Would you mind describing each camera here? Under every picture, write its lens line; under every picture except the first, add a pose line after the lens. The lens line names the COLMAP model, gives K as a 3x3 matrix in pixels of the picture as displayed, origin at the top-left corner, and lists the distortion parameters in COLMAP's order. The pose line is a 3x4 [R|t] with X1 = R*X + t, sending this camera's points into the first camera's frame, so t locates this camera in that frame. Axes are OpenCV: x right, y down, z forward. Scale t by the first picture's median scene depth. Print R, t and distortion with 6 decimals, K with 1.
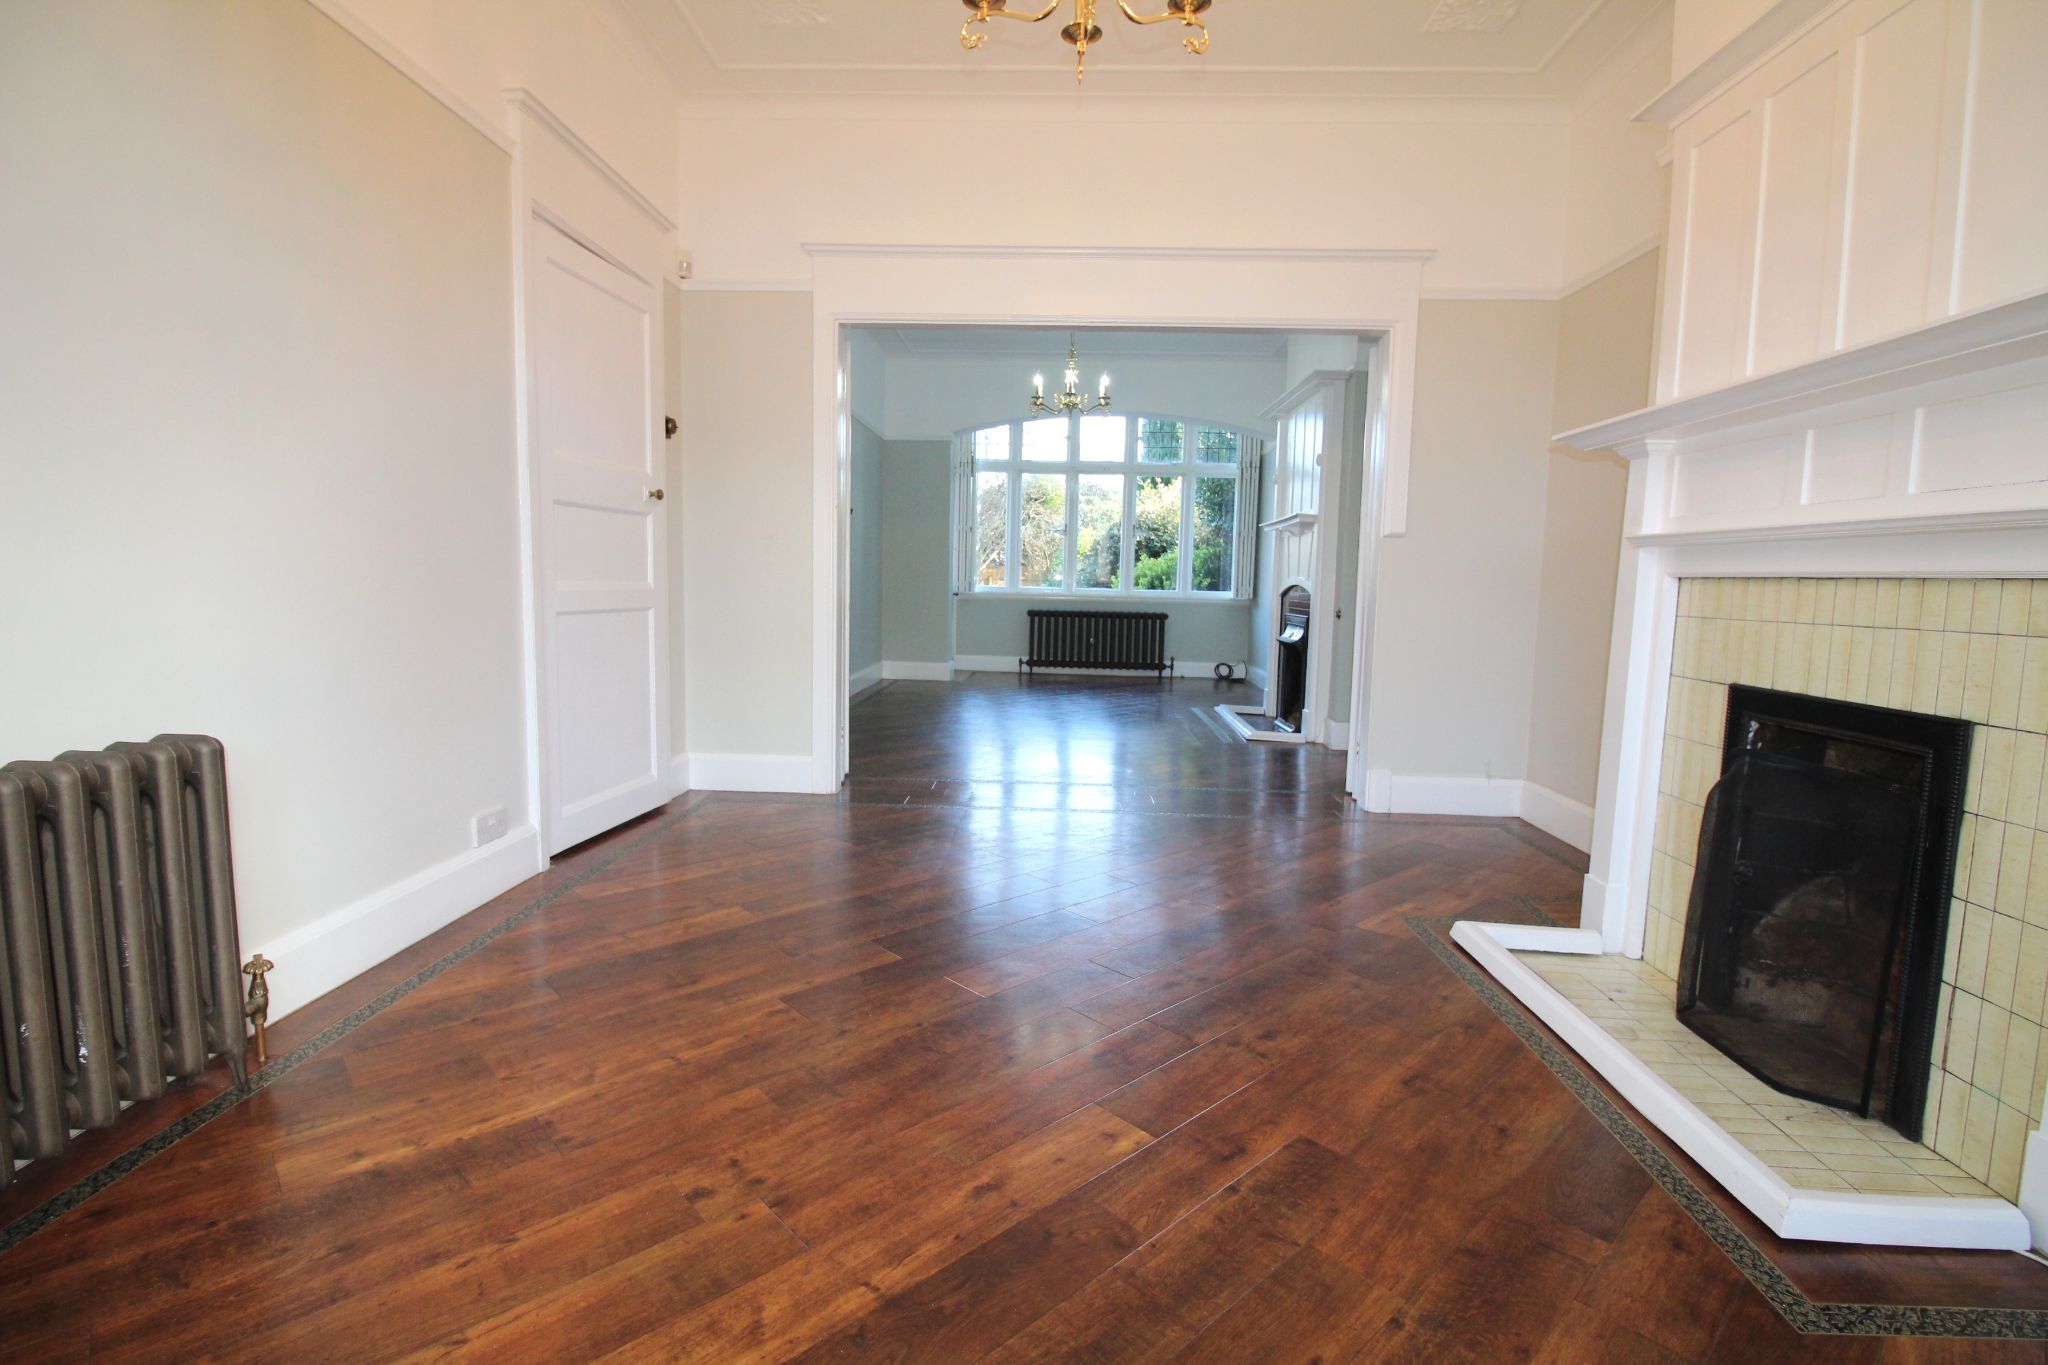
lens RADIAL K [[954.5, 0, 1029.4], [0, 954.5, 687.8], [0, 0, 1]] dist [-0.001915, -0.000132]
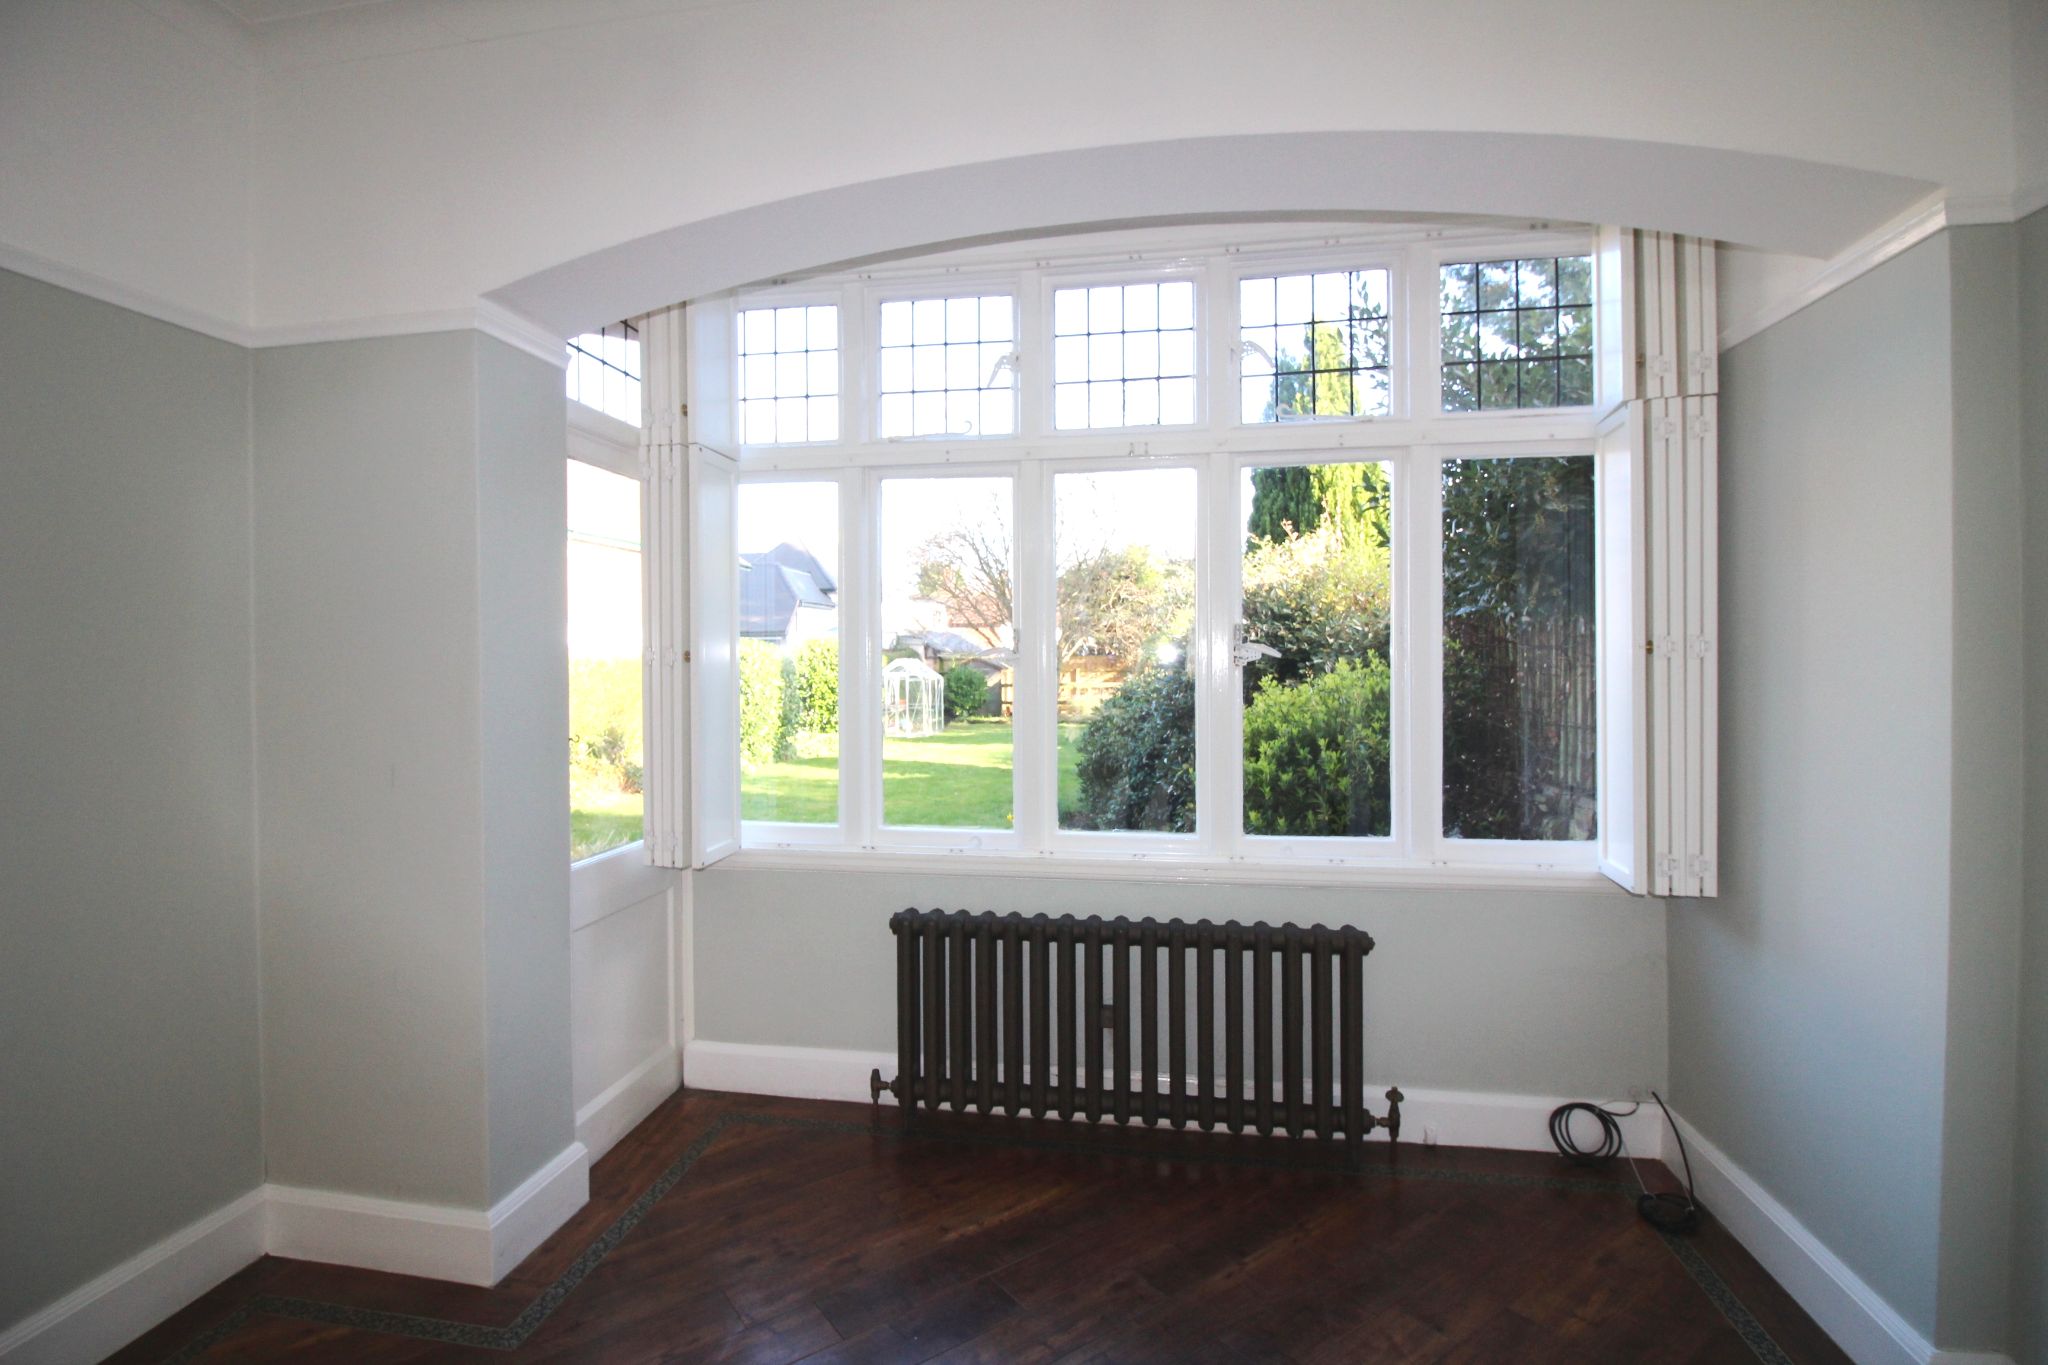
lens RADIAL K [[954.5, 0, 1019.9], [0, 954.5, 671.0], [0, 0, 1]] dist [-0.001915, -0.000132]
pose [[0.991191, -0.028609, -0.129311, 0.079881], [0.015238, 0.994540, -0.103236, -0.125970], [0.131558, 0.100356, 0.986216, 0.691580]]
